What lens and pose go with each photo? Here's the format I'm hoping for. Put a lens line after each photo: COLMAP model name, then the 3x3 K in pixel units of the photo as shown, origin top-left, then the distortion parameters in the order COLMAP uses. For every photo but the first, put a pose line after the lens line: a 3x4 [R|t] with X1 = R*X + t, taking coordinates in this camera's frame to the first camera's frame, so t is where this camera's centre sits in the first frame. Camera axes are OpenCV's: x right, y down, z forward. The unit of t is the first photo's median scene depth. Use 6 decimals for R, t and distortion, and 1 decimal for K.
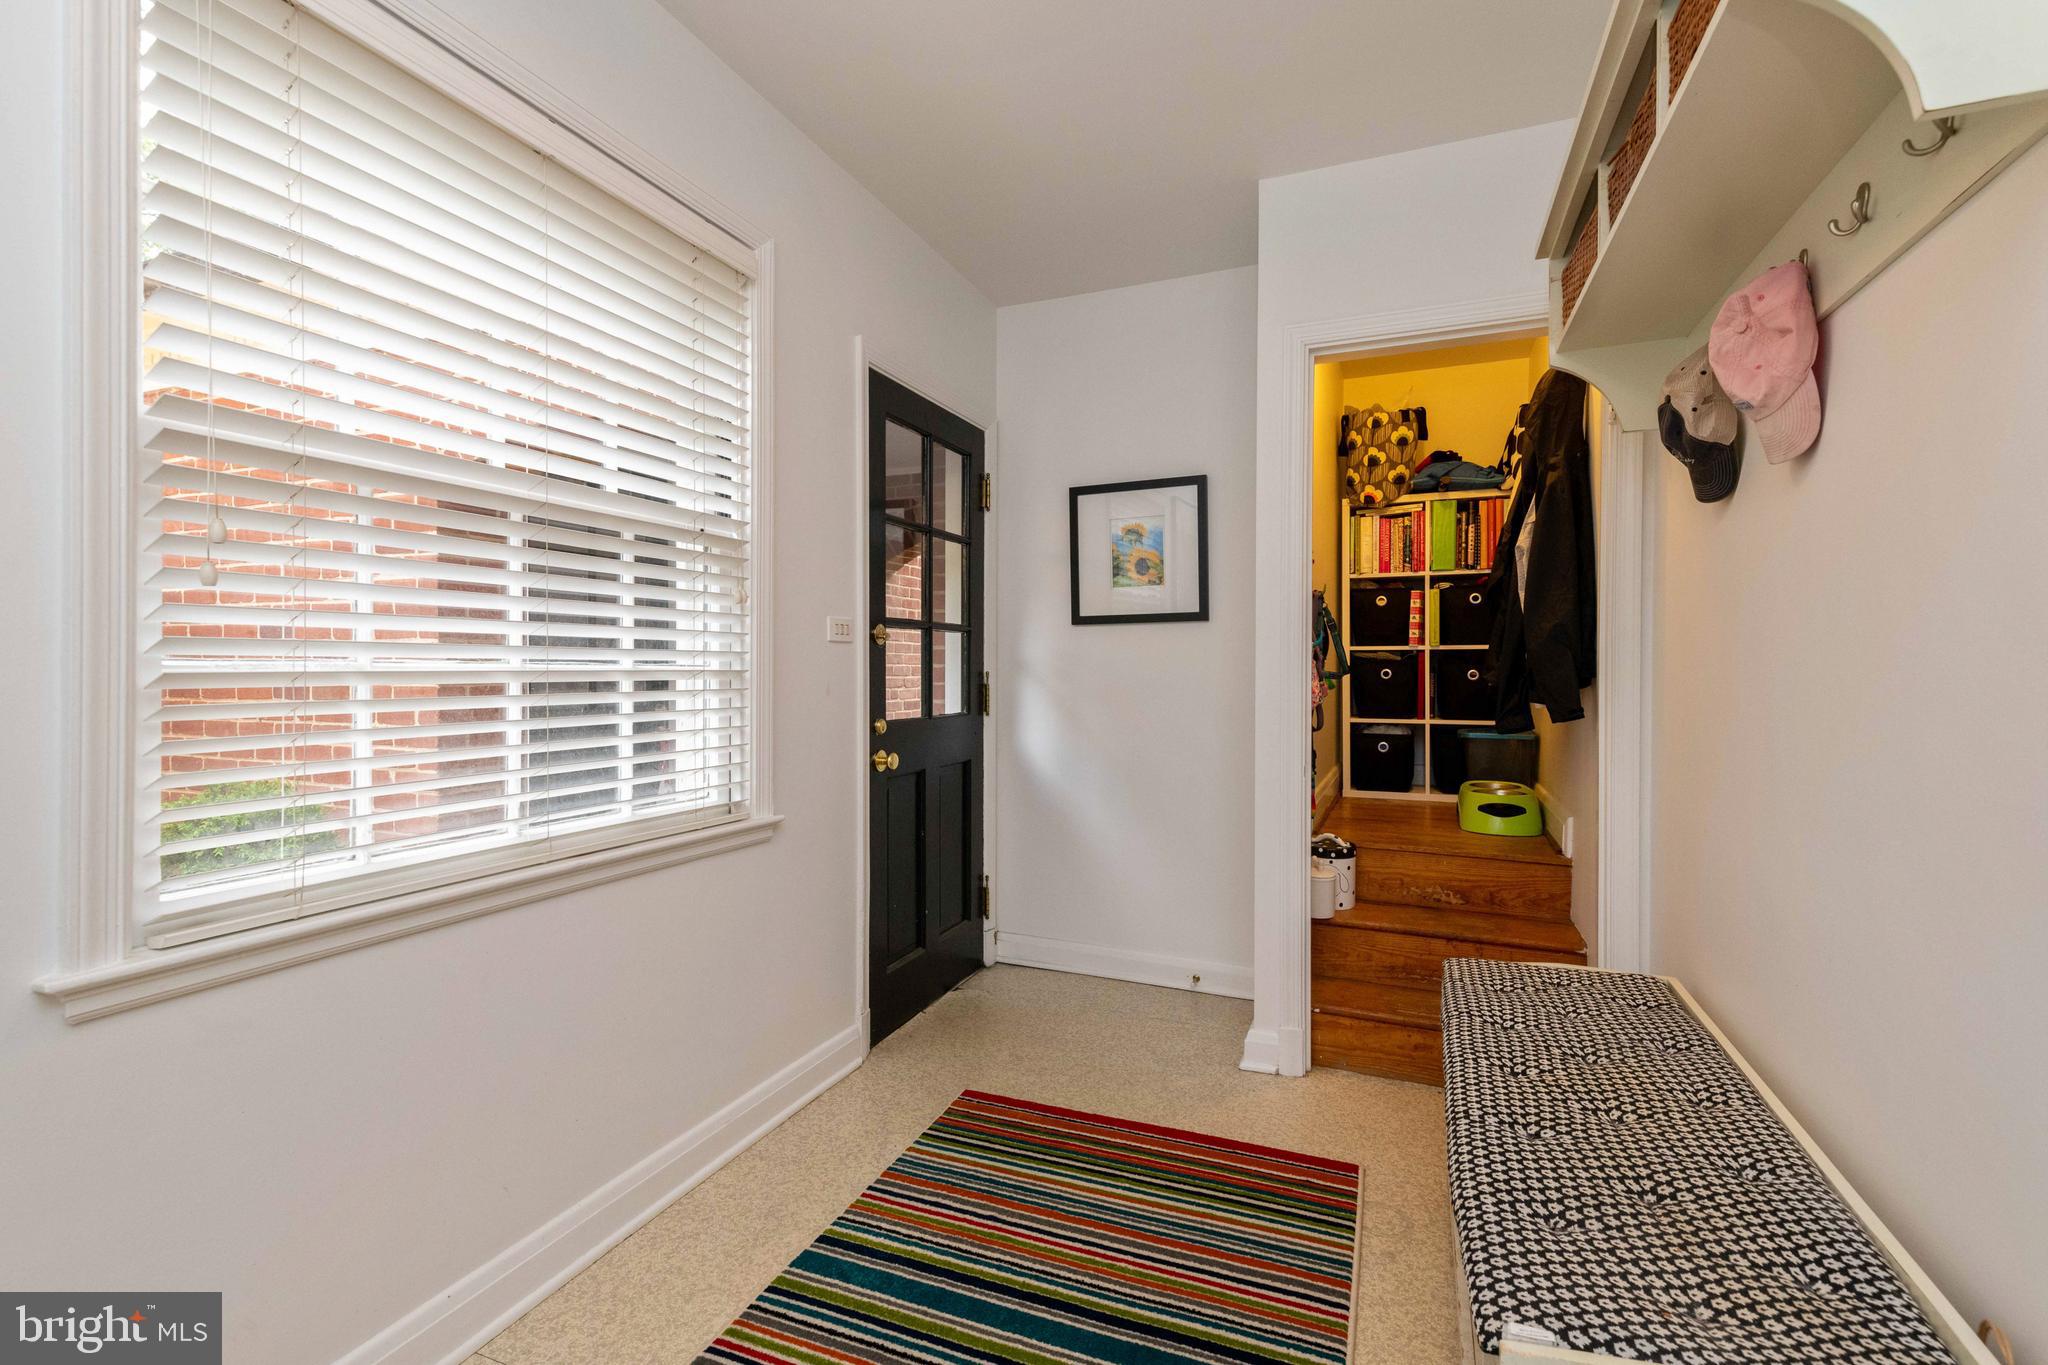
lens RADIAL K [[918.1, 0, 1025.5], [0, 918.1, 673.7], [0, 0, 1]] dist [0.010105, -0.000620]
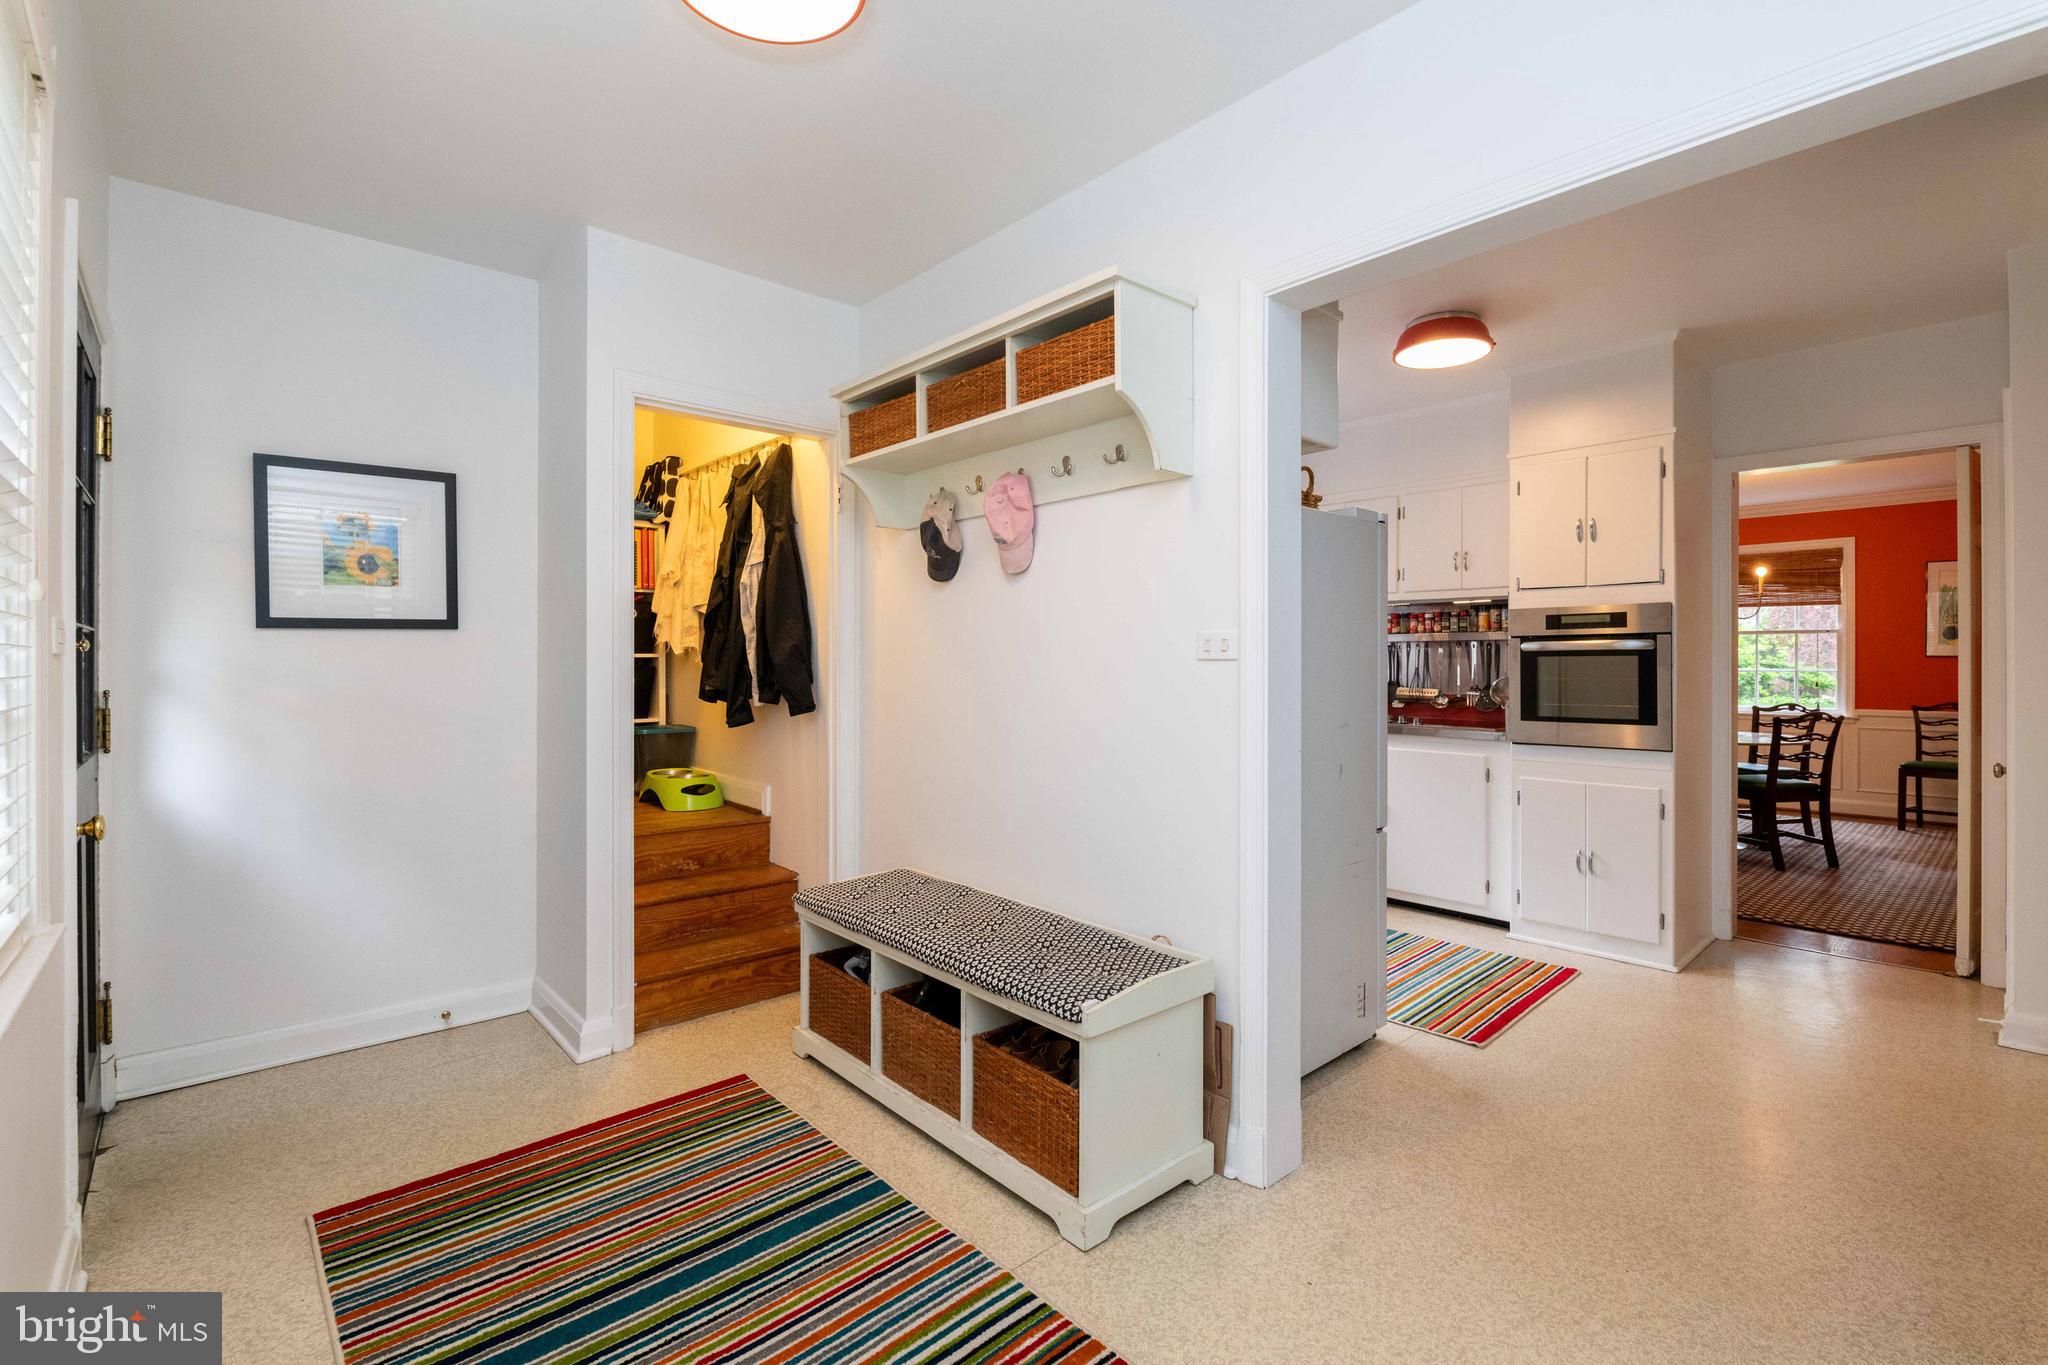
lens RADIAL K [[918.1, 0, 1037.0], [0, 918.1, 666.6], [0, 0, 1]] dist [0.010105, -0.000620]
pose [[0.423535, -0.007724, 0.905847, -0.445452], [0.009771, 0.999944, 0.003959, -0.019447], [-0.905827, 0.007174, 0.423587, 0.070418]]
